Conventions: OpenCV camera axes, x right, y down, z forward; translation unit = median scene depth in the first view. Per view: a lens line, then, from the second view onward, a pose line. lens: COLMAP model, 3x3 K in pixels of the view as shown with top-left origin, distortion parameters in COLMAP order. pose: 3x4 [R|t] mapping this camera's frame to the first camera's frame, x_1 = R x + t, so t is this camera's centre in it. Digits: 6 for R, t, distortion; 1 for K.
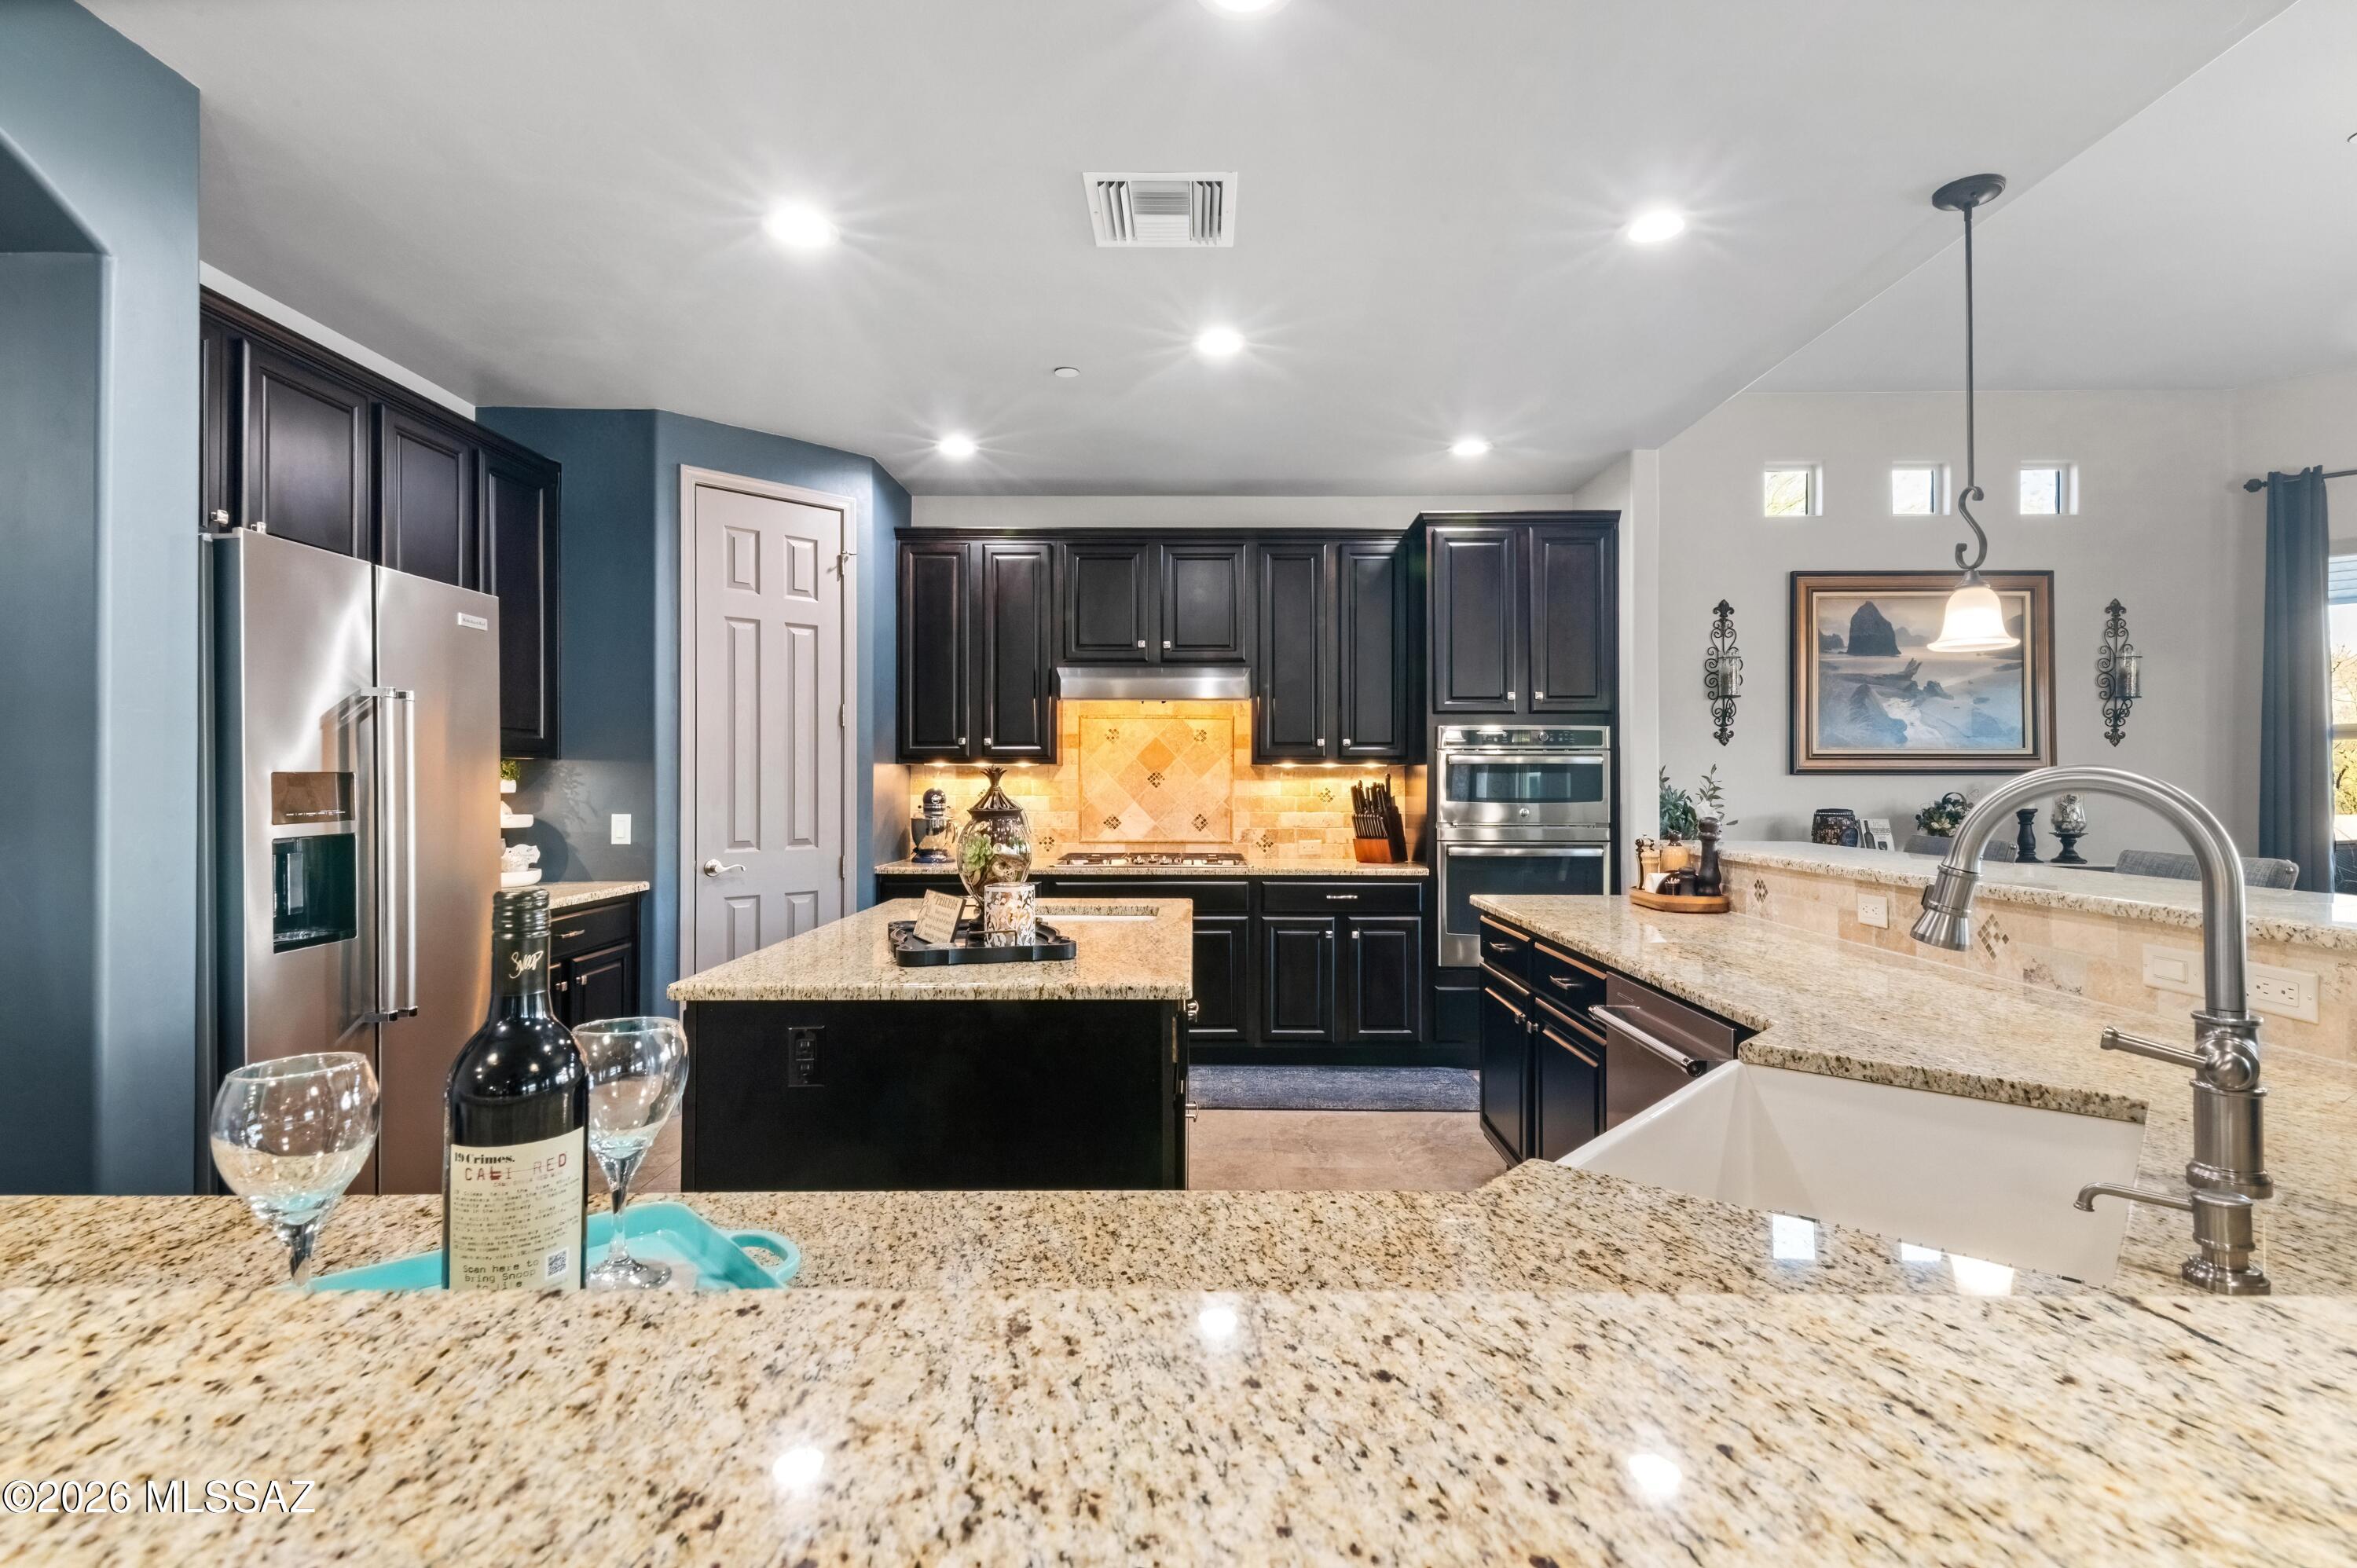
lens RADIAL K [[1136.4, 0, 1187.6], [0, 1136.4, 772.8], [0, 0, 1]] dist [0.035814, -0.015914]
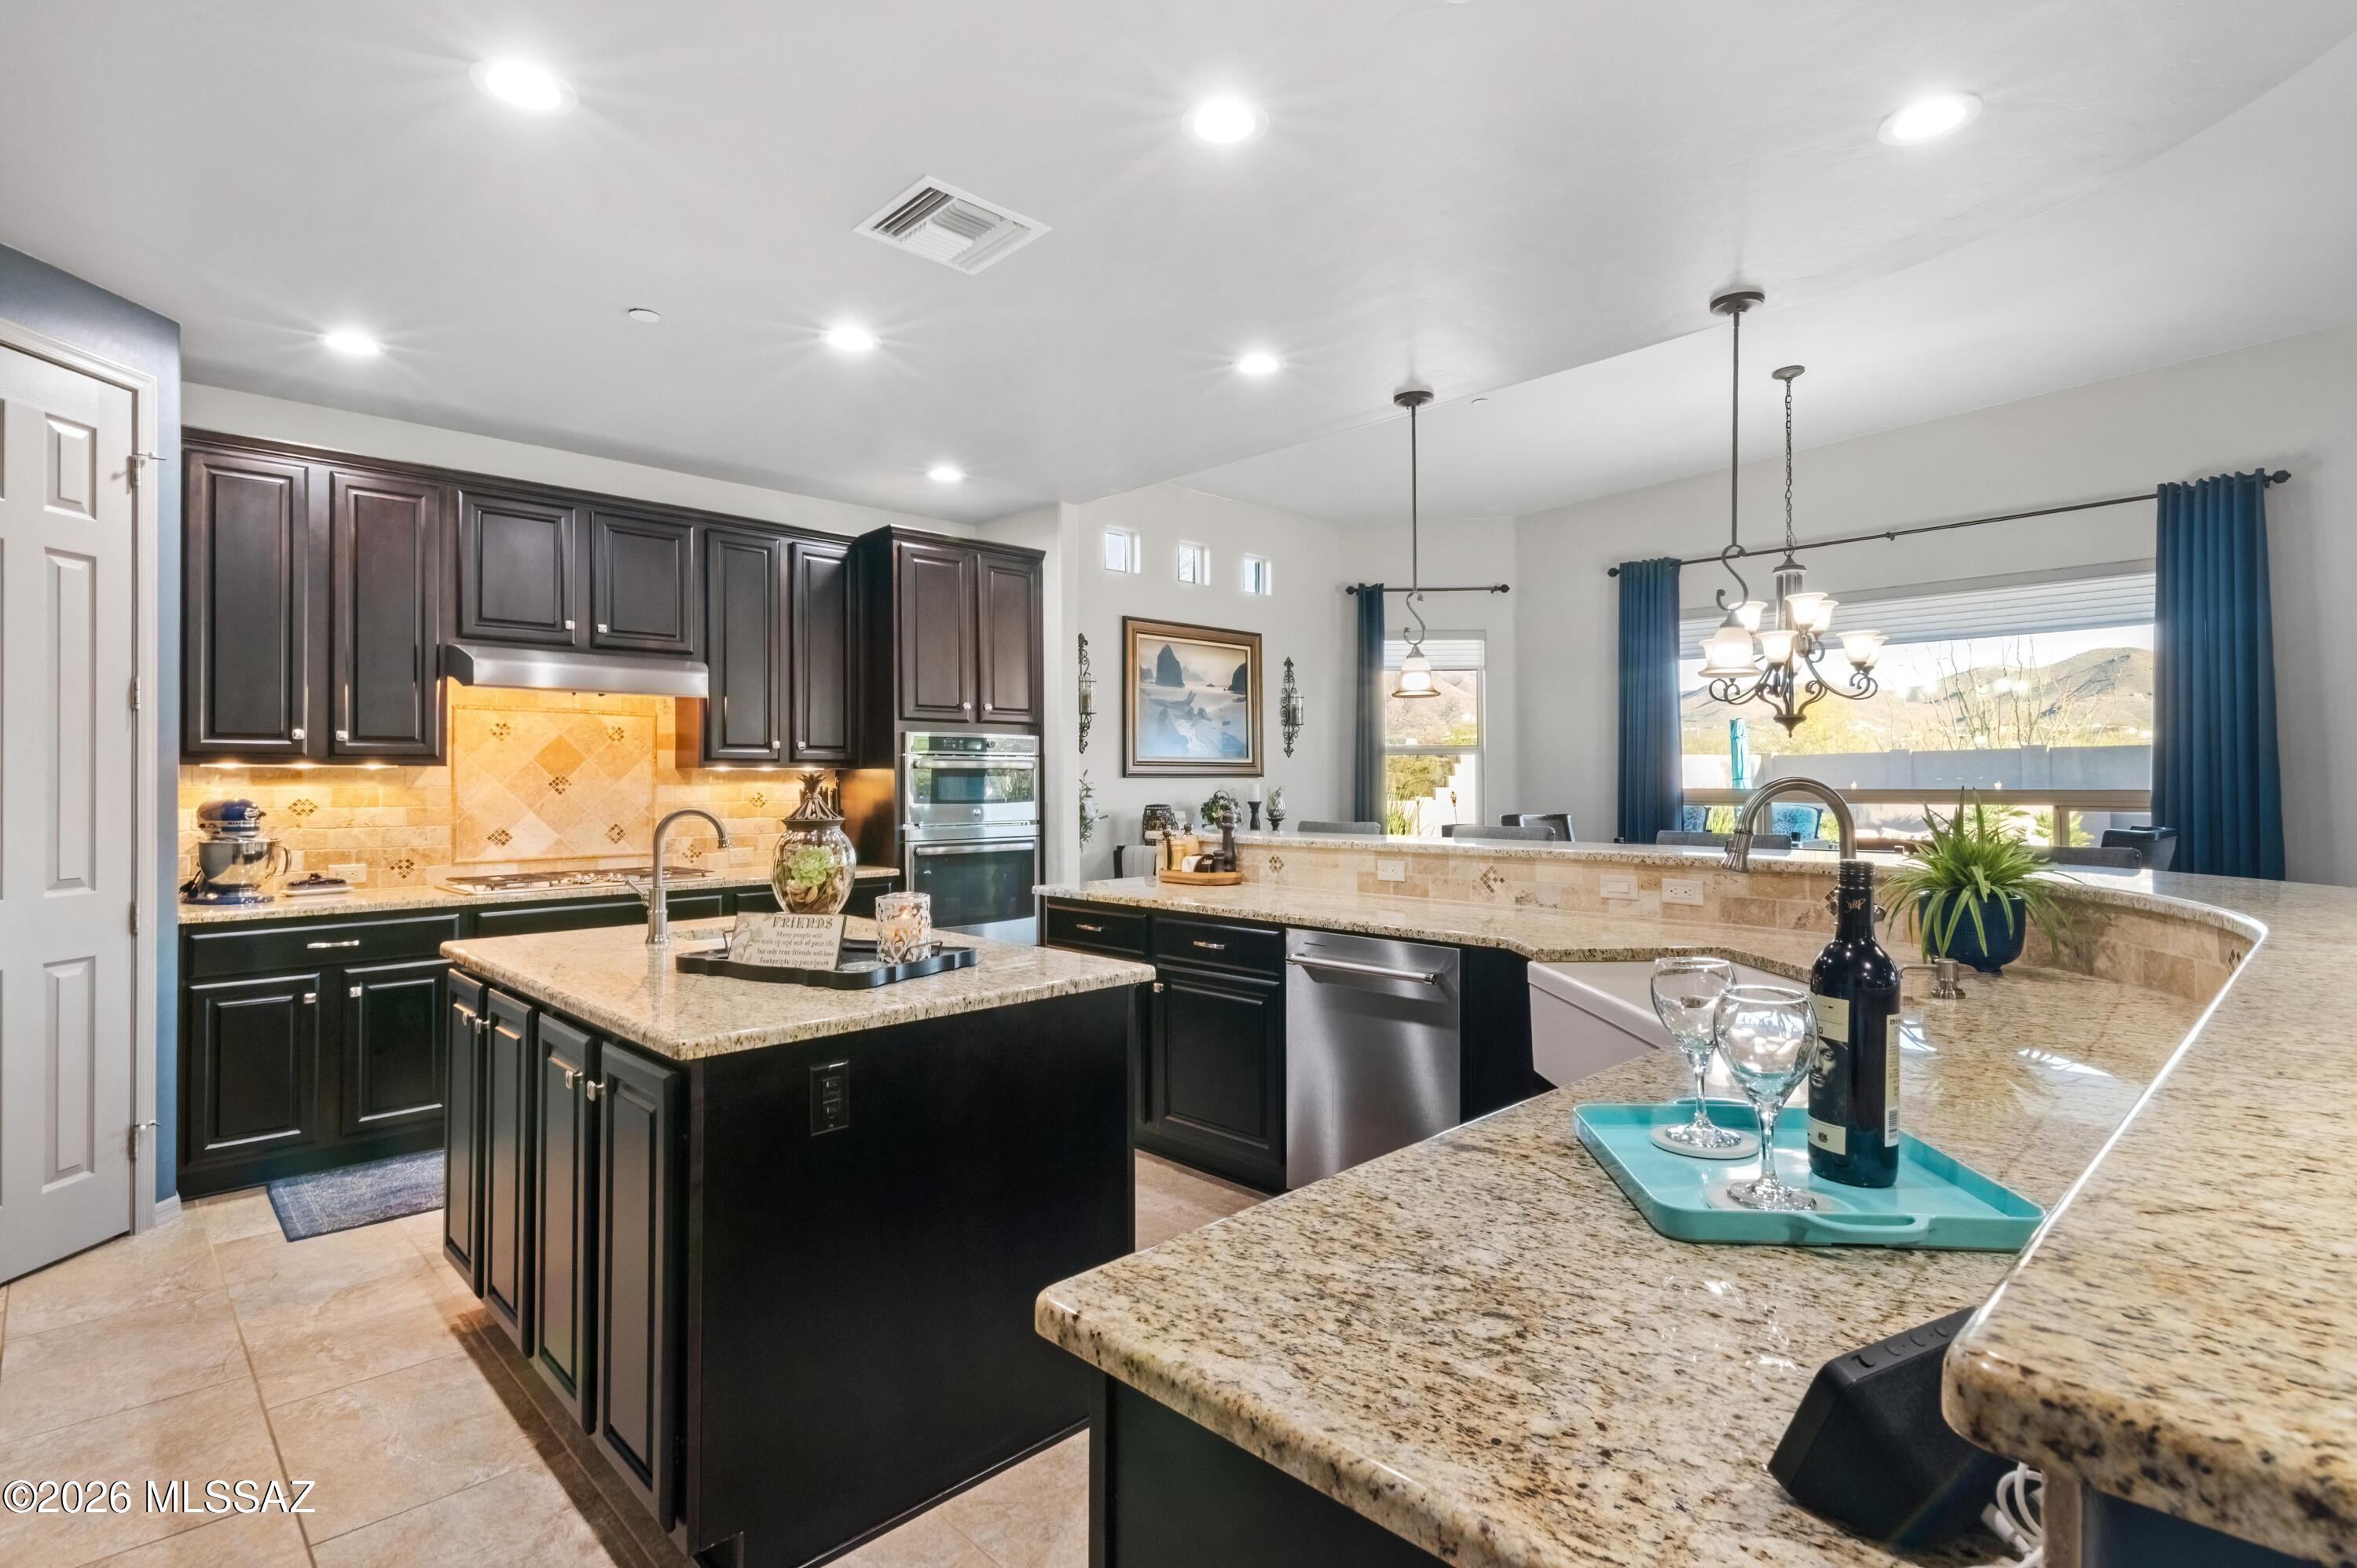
lens RADIAL K [[1136.4, 0, 1187.6], [0, 1136.4, 772.8], [0, 0, 1]] dist [0.035814, -0.015914]
pose [[0.716305, 0.001340, 0.697786, -0.304833], [-0.000609, 0.999999, -0.001296, -0.002240], [-0.697787, 0.000504, 0.716305, 0.065034]]
